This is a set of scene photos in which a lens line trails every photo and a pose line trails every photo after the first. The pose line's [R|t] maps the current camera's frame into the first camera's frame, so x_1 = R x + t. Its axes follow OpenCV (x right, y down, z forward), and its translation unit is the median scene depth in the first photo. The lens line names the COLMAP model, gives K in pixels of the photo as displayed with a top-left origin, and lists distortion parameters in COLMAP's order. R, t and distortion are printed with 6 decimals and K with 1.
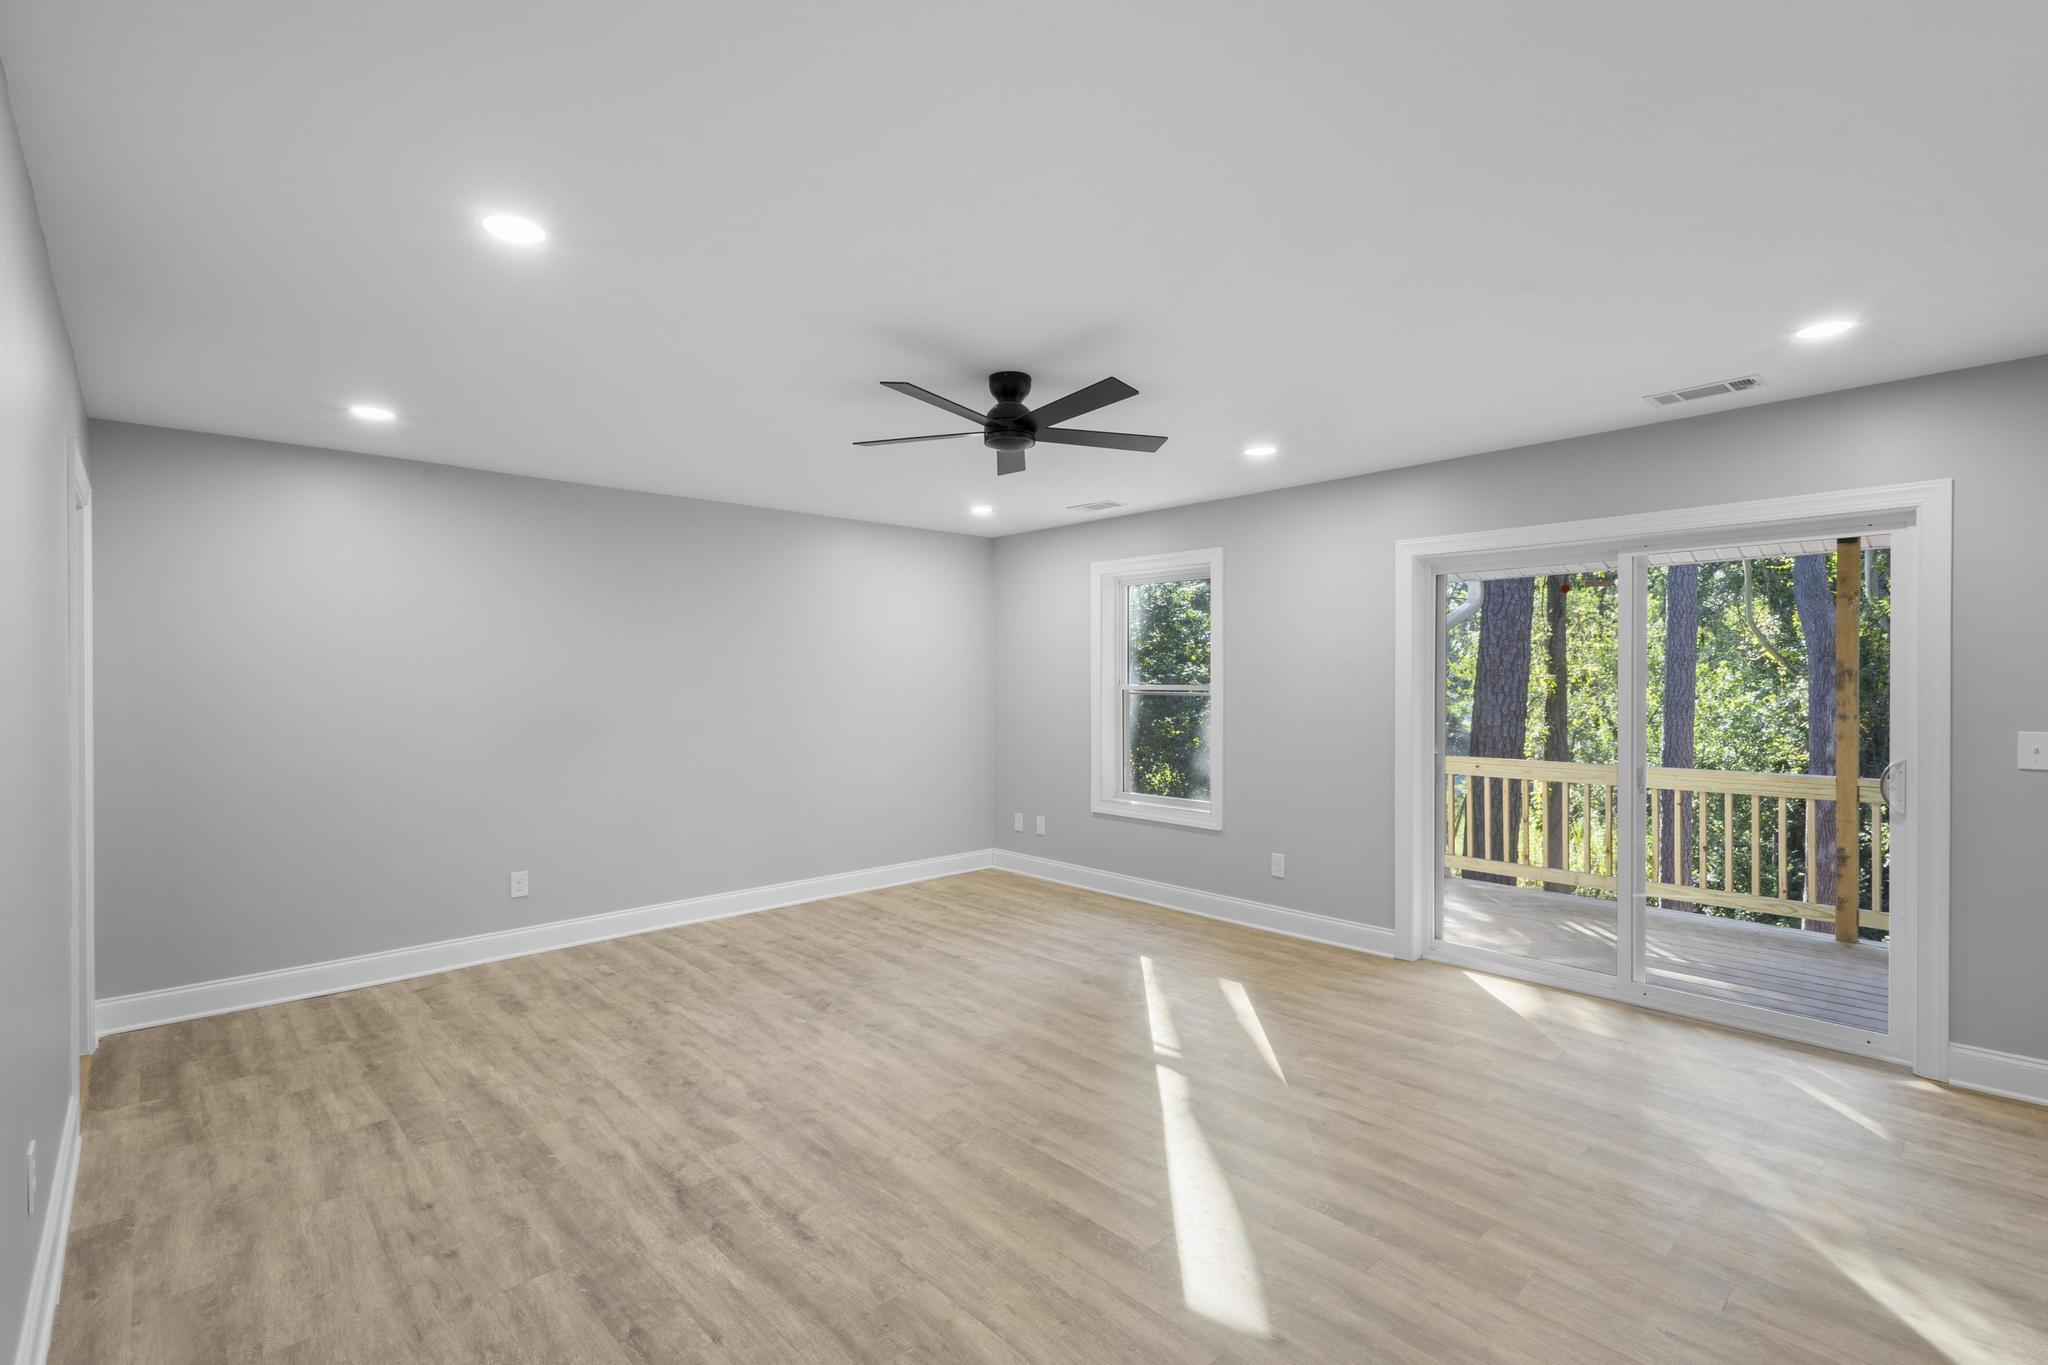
lens RADIAL K [[936.0, 0, 1010.0], [0, 936.0, 673.9], [0, 0, 1]] dist [0.004656, -0.001243]
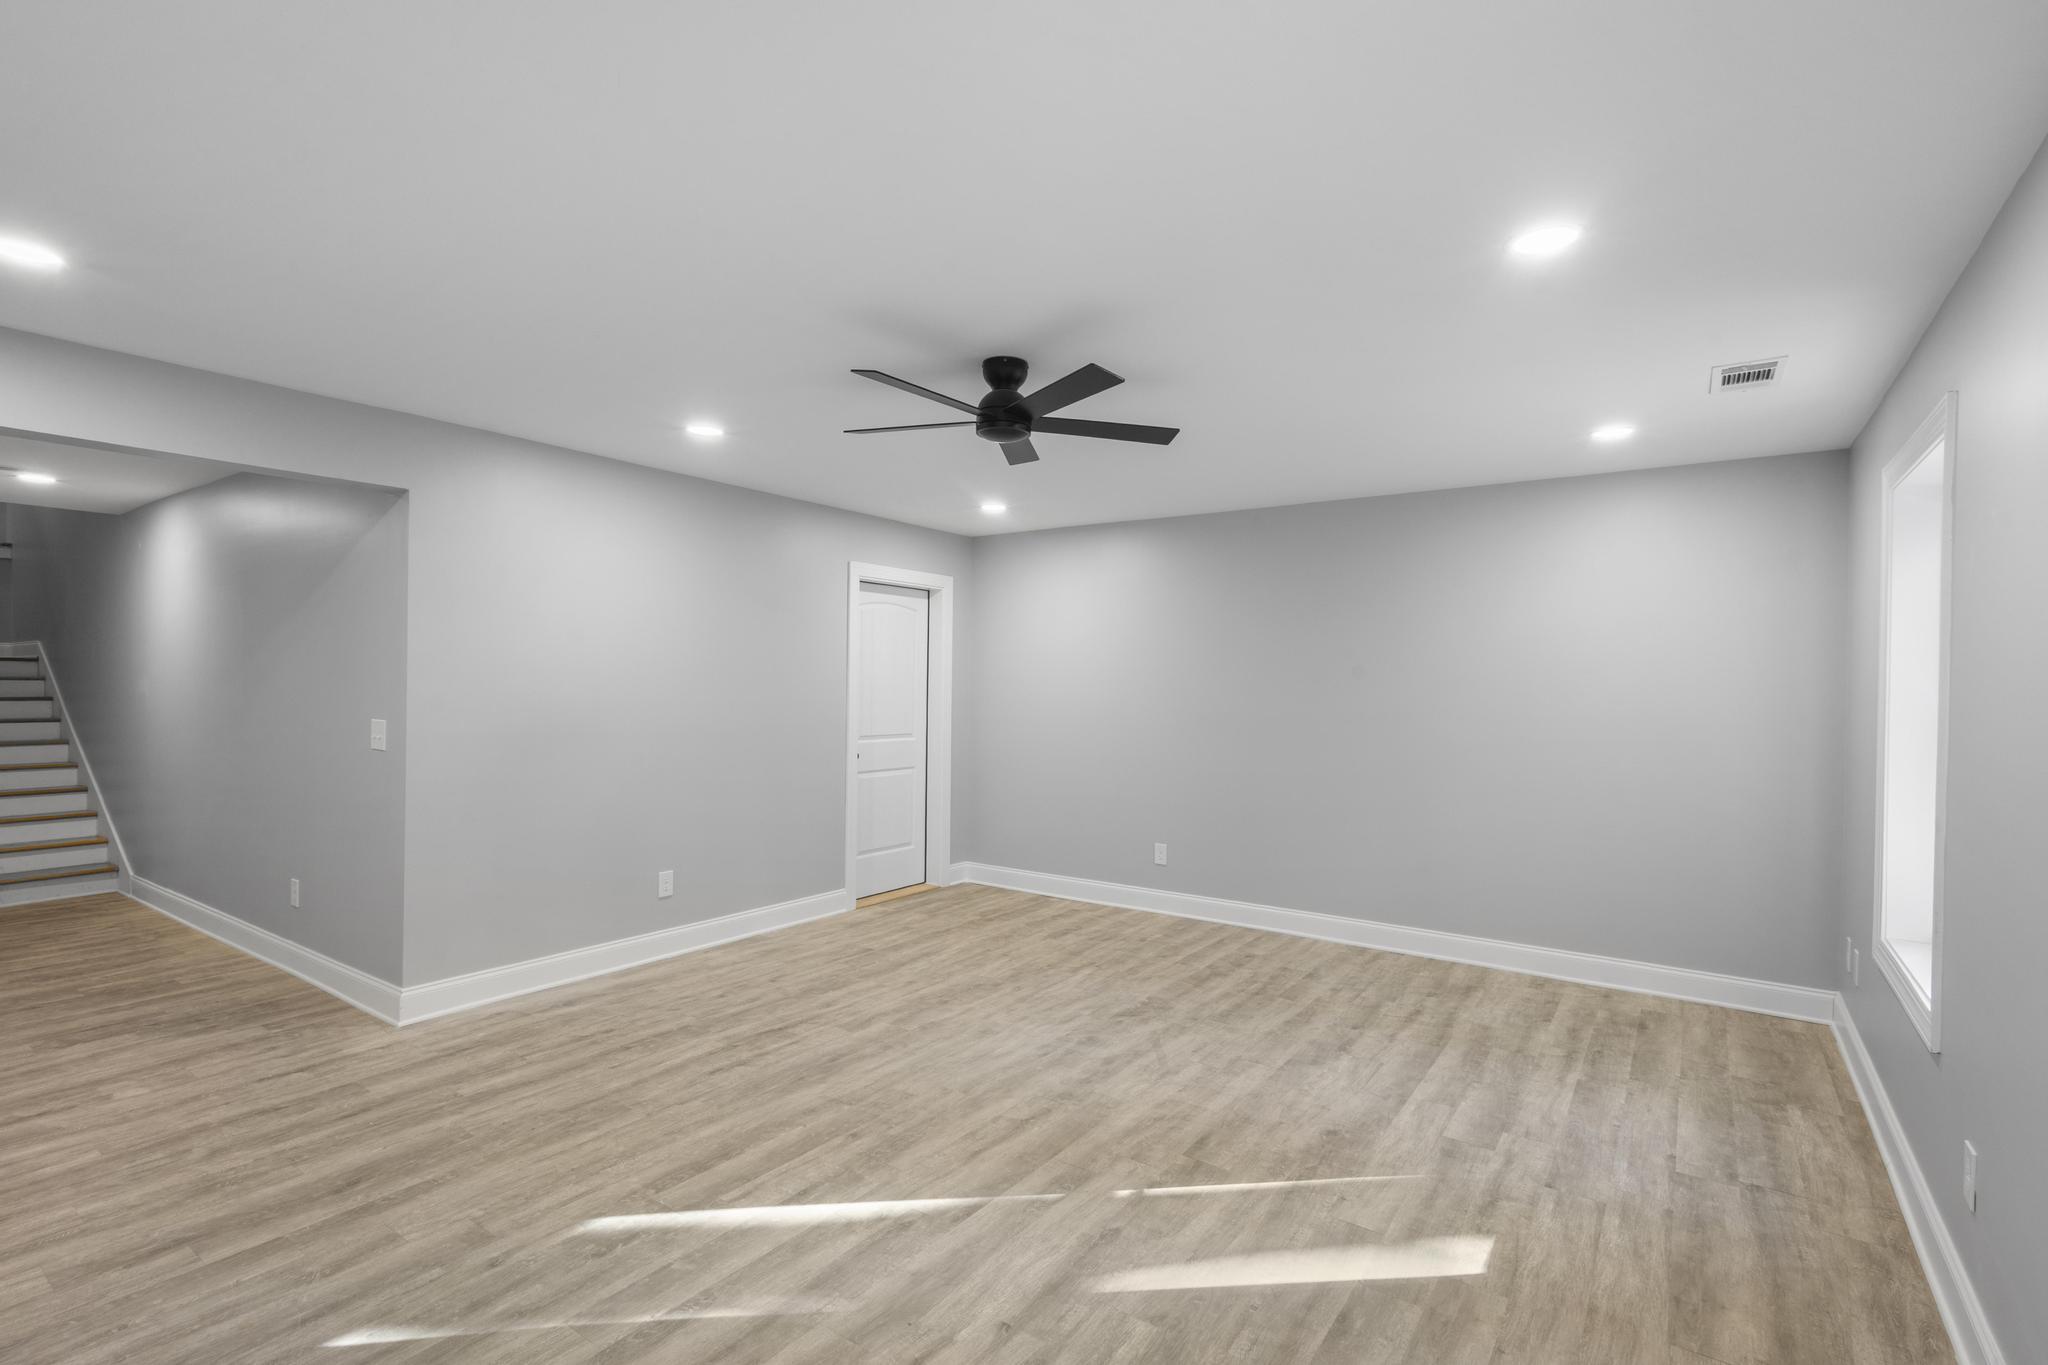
lens RADIAL K [[936.0, 0, 1019.6], [0, 936.0, 687.3], [0, 0, 1]] dist [0.004656, -0.001243]
pose [[0.214737, 0.010040, -0.976620, 0.823693], [-0.006902, 0.999938, 0.008762, -0.001647], [0.976648, 0.004859, 0.214793, 0.741062]]
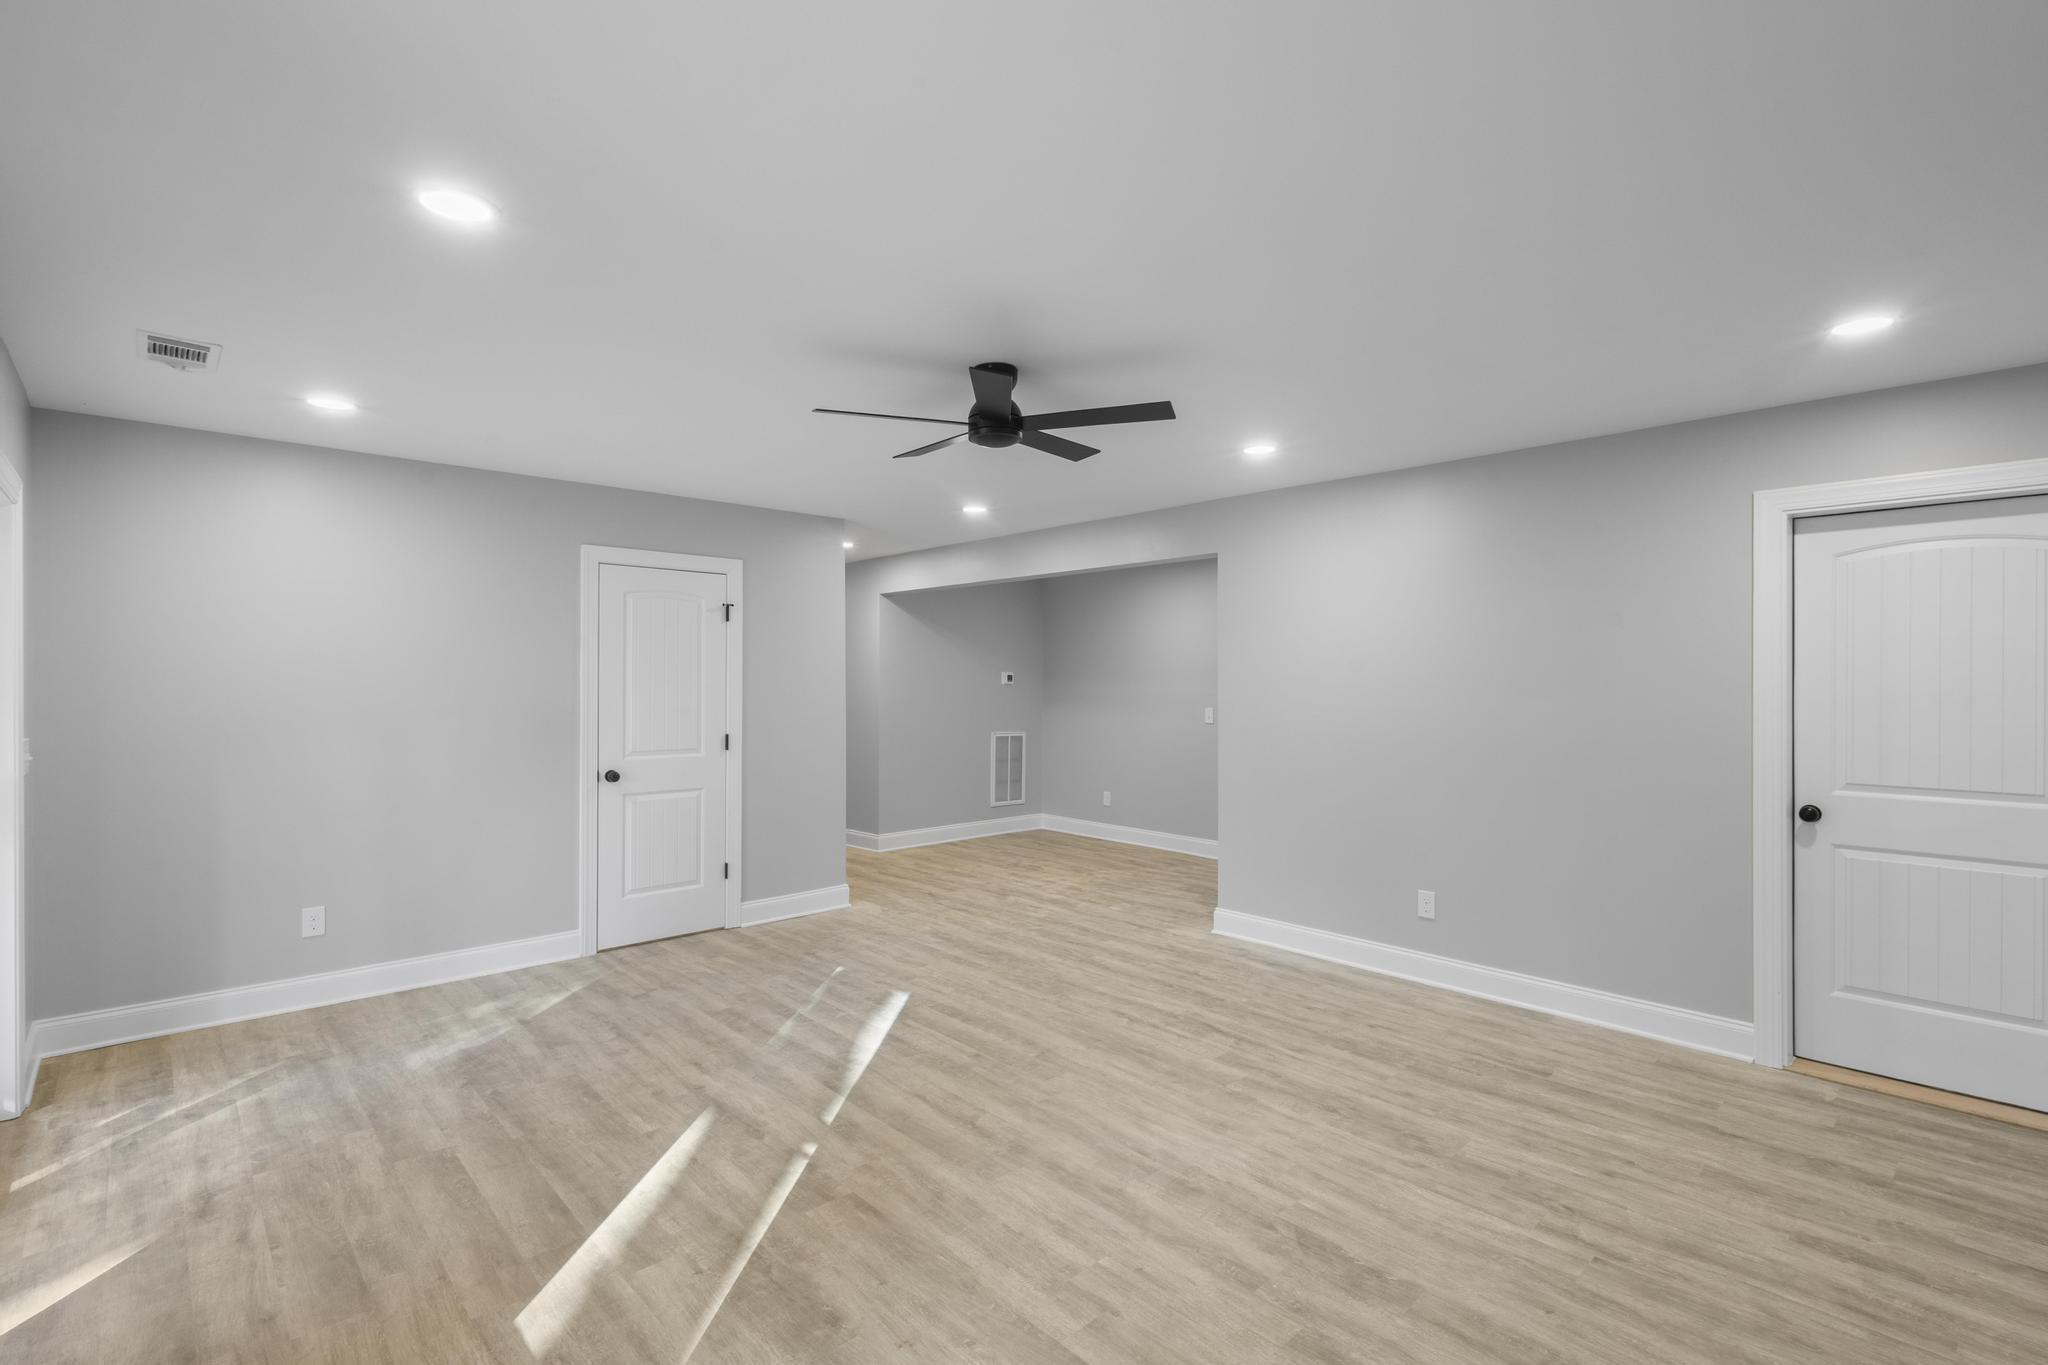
lens RADIAL K [[936.0, 0, 1037.6], [0, 936.0, 685.9], [0, 0, 1]] dist [0.004656, -0.001243]
pose [[-0.999409, 0.000540, -0.034373, -0.008645], [0.000641, 0.999996, -0.002904, 0.004632], [0.034372, -0.002924, -0.999405, 1.753746]]
